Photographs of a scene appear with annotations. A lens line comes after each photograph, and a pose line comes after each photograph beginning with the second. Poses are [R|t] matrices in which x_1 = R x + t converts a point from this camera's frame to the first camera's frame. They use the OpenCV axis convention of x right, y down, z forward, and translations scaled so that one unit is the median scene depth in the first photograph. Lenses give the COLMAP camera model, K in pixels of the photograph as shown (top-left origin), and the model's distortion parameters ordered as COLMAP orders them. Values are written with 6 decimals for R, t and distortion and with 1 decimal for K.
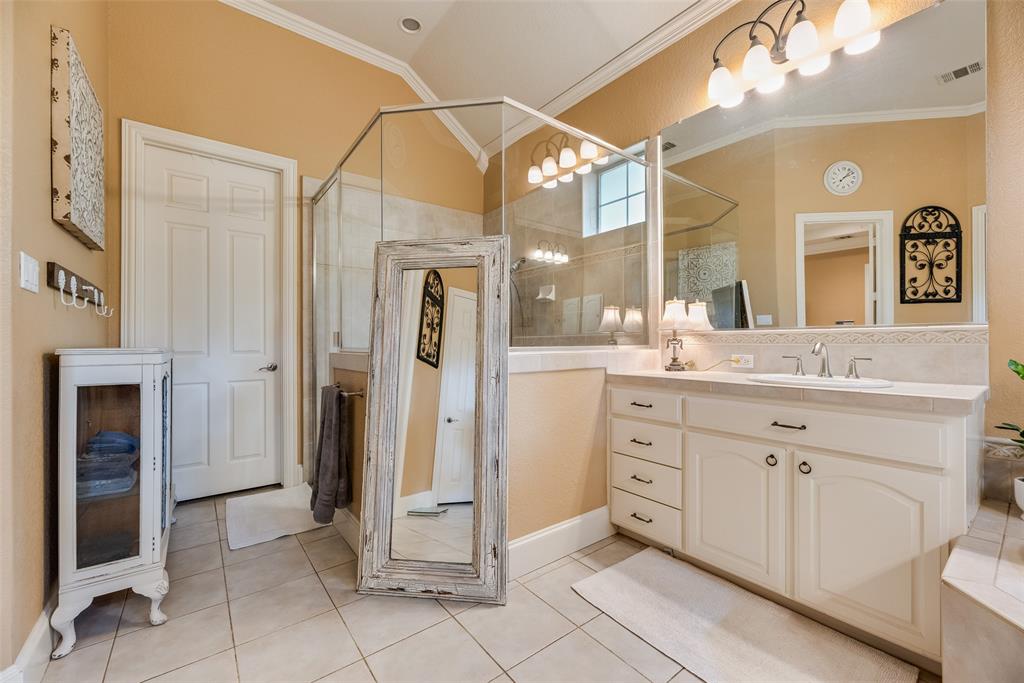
lens RADIAL K [[412.2, 0, 517.9], [0, 412.2, 343.5], [0, 0, 1]] dist [-0.001542, 0.001651]
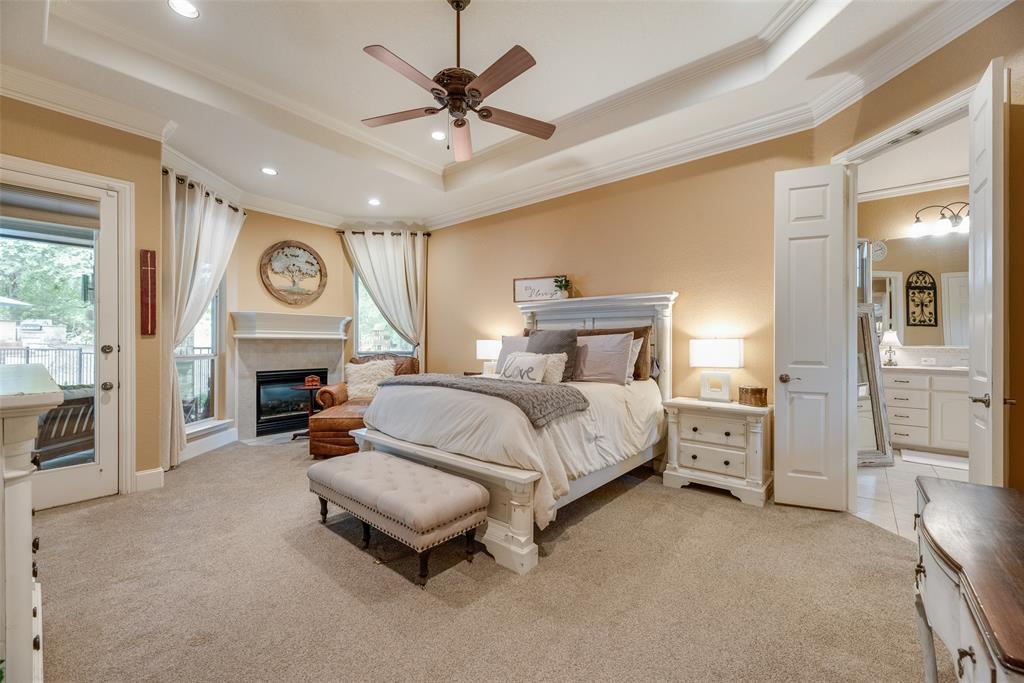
lens RADIAL K [[412.2, 0, 504.8], [0, 412.2, 342.4], [0, 0, 1]] dist [-0.001542, 0.001651]
pose [[0.976557, 0.004624, 0.215210, -1.112415], [-0.005303, 0.999983, 0.002574, -0.025563], [-0.215194, -0.003655, 0.976564, -0.332171]]
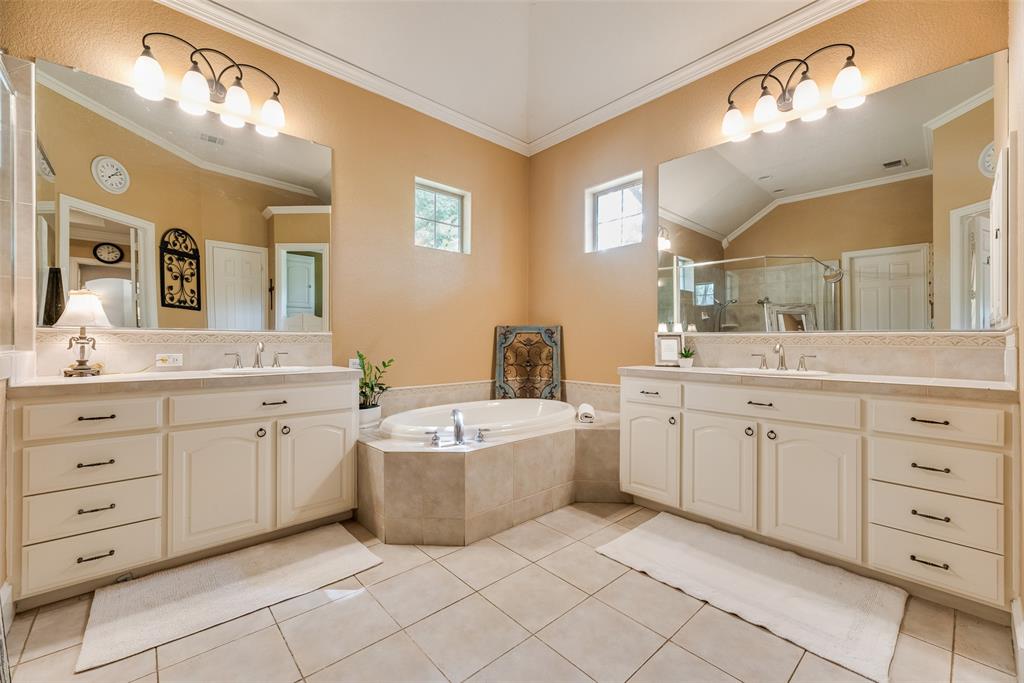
lens RADIAL K [[412.2, 0, 508.2], [0, 412.2, 341.6], [0, 0, 1]] dist [-0.001542, 0.001651]
pose [[-0.077505, 0.002106, 0.996990, -0.294612], [-0.004632, 0.999986, -0.002473, -0.002338], [-0.996981, -0.004809, -0.077494, 0.127916]]
